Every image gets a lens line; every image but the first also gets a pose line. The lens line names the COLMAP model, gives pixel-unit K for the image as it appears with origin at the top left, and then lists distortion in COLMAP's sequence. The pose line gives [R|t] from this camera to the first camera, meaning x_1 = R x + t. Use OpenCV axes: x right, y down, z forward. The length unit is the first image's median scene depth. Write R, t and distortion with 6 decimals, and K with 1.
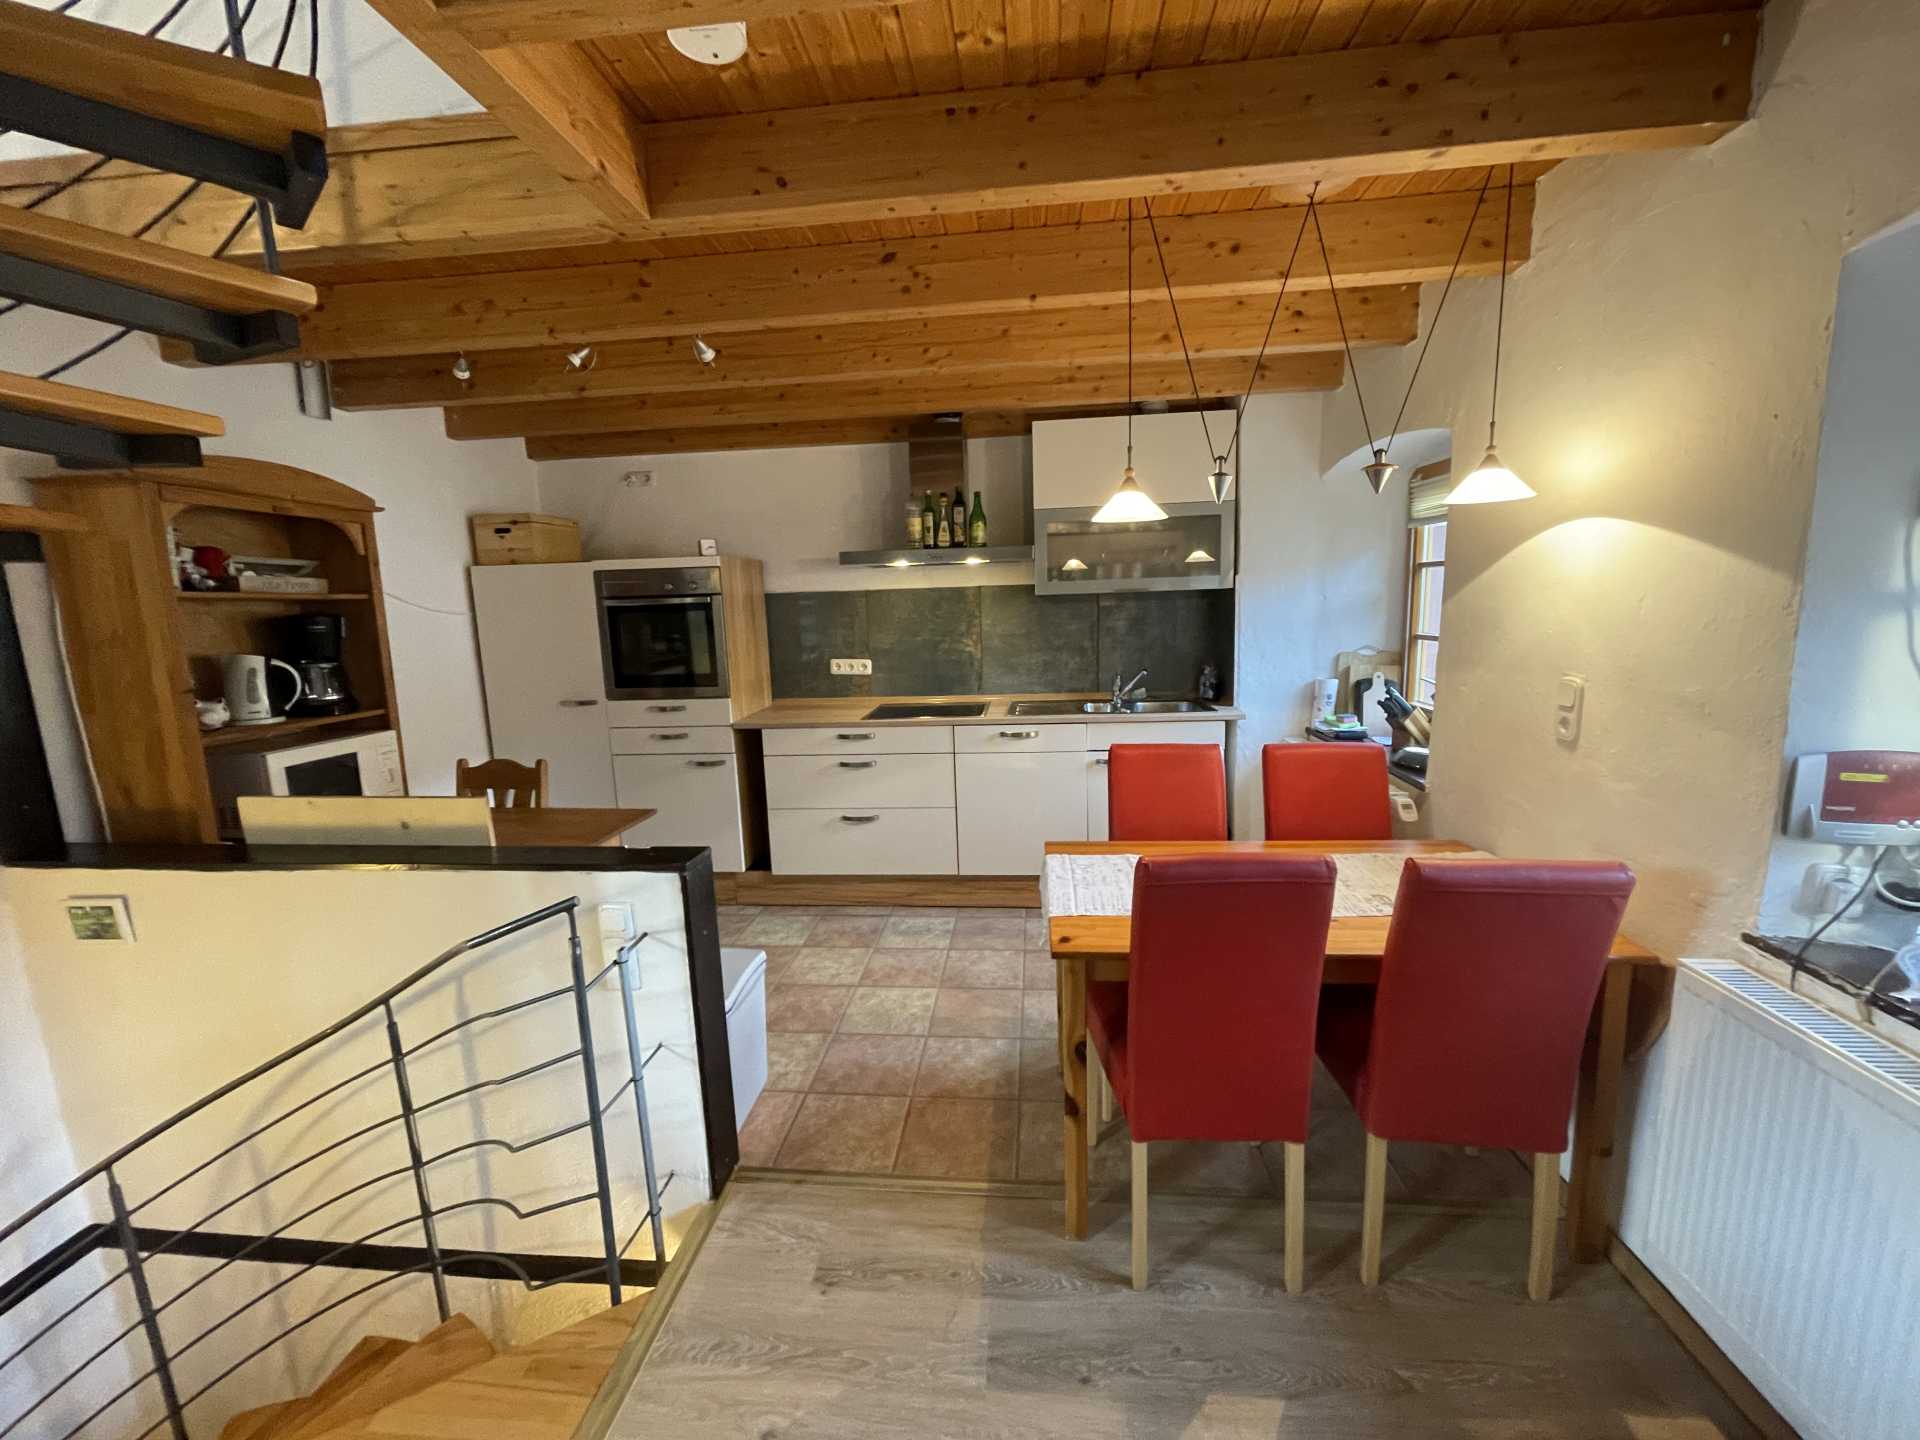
lens RADIAL K [[774.3, 0, 960.1], [0, 774.3, 719.9], [0, 0, 1]] dist [-0.002211, 0.000034]
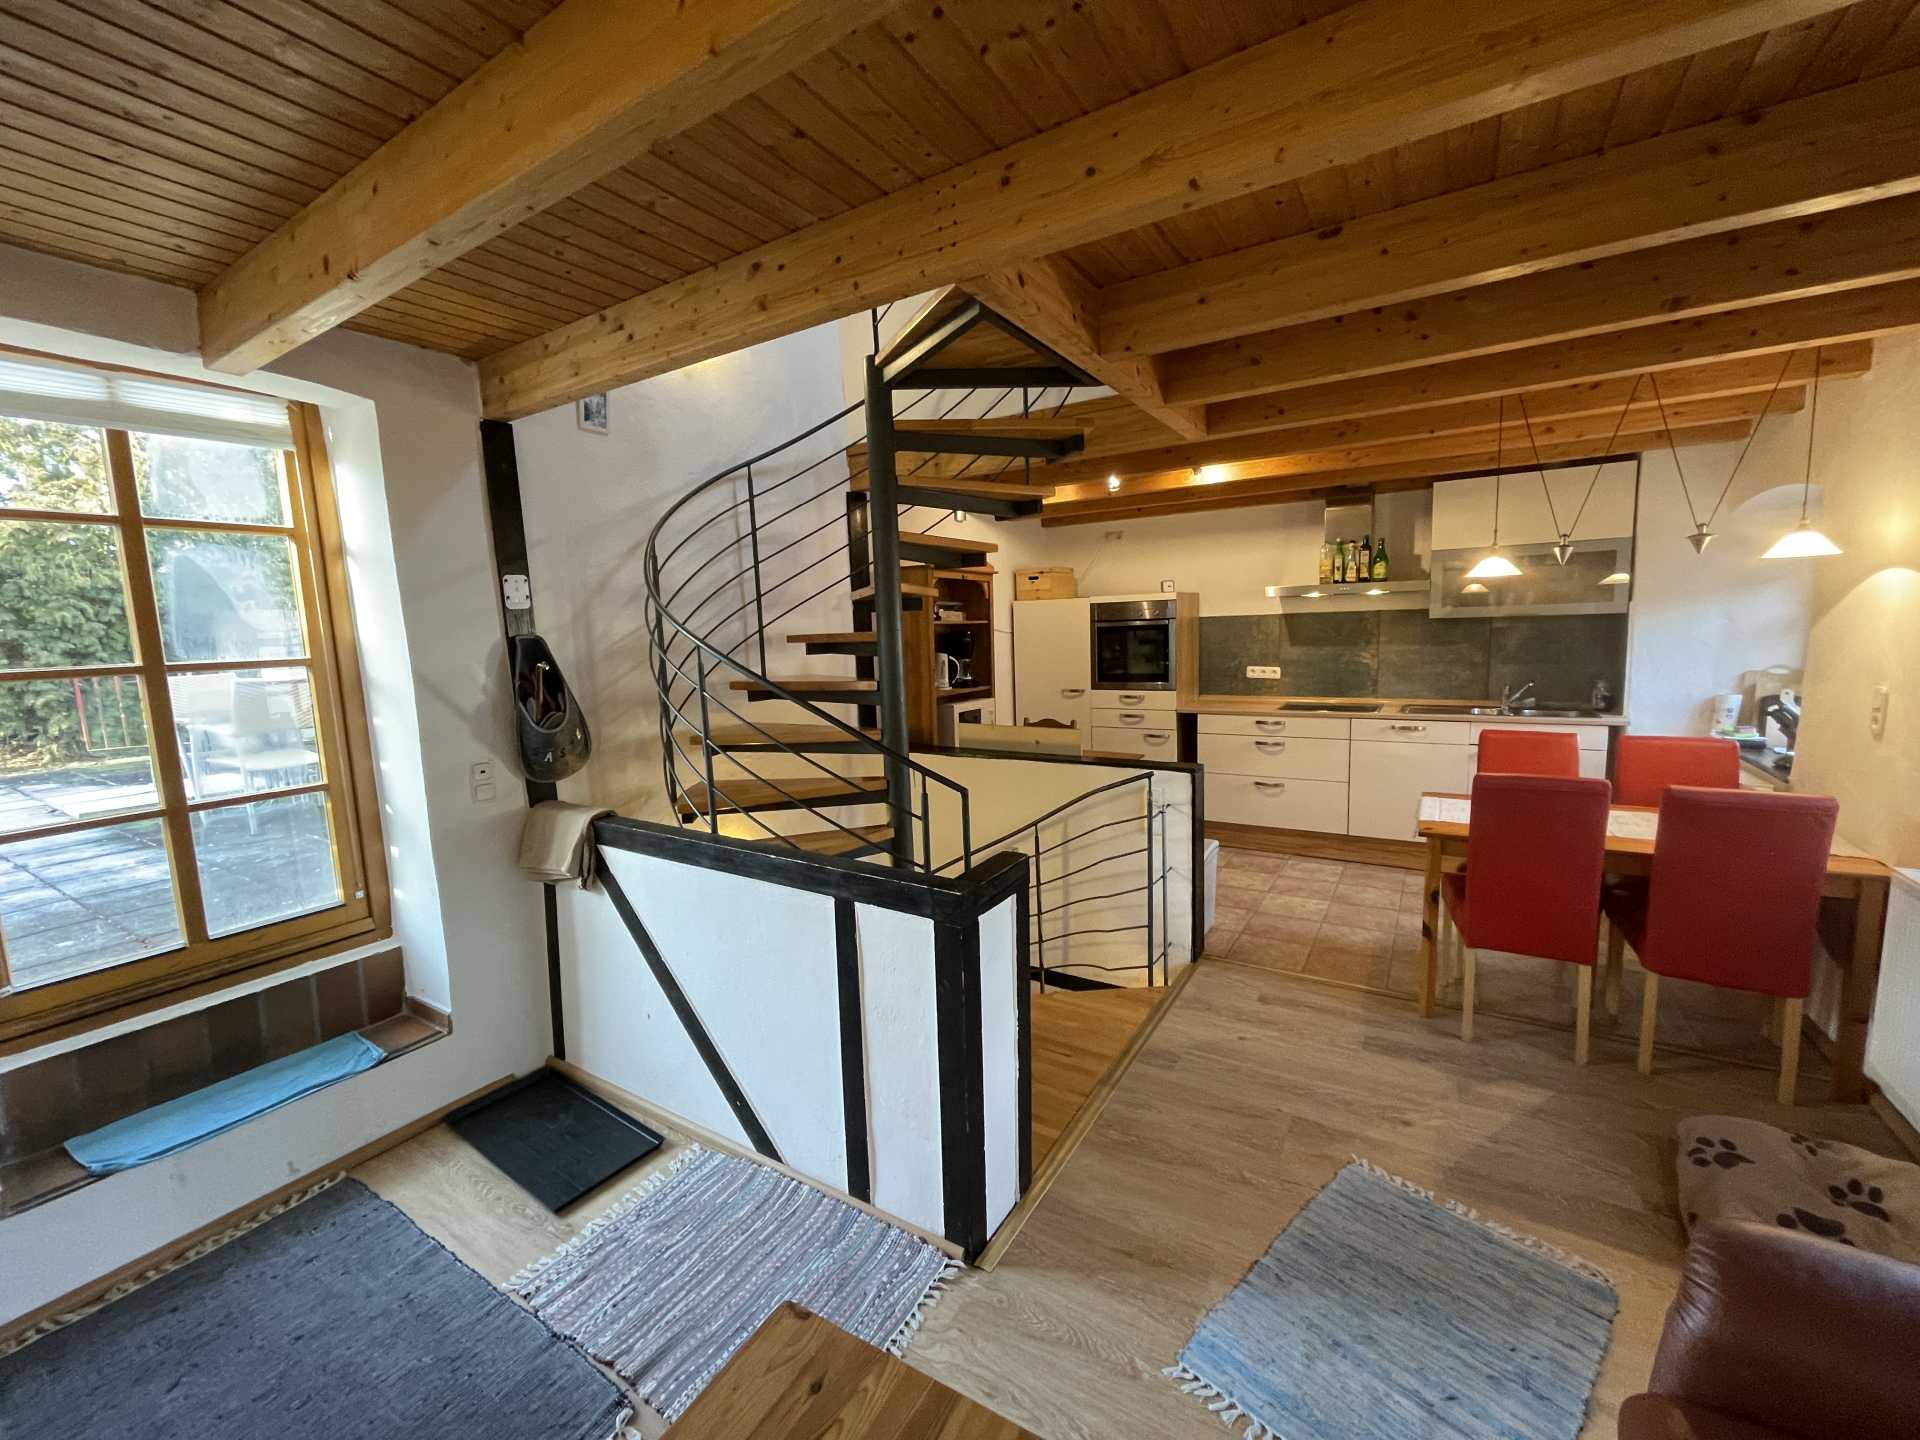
lens RADIAL K [[774.3, 0, 966.6], [0, 774.3, 719.4], [0, 0, 1]] dist [-0.002211, 0.000034]
pose [[0.898659, 0.054647, -0.435231, -0.023403], [-0.063143, 0.997992, -0.005071, 0.059383], [0.434080, 0.032039, 0.900305, -0.480687]]
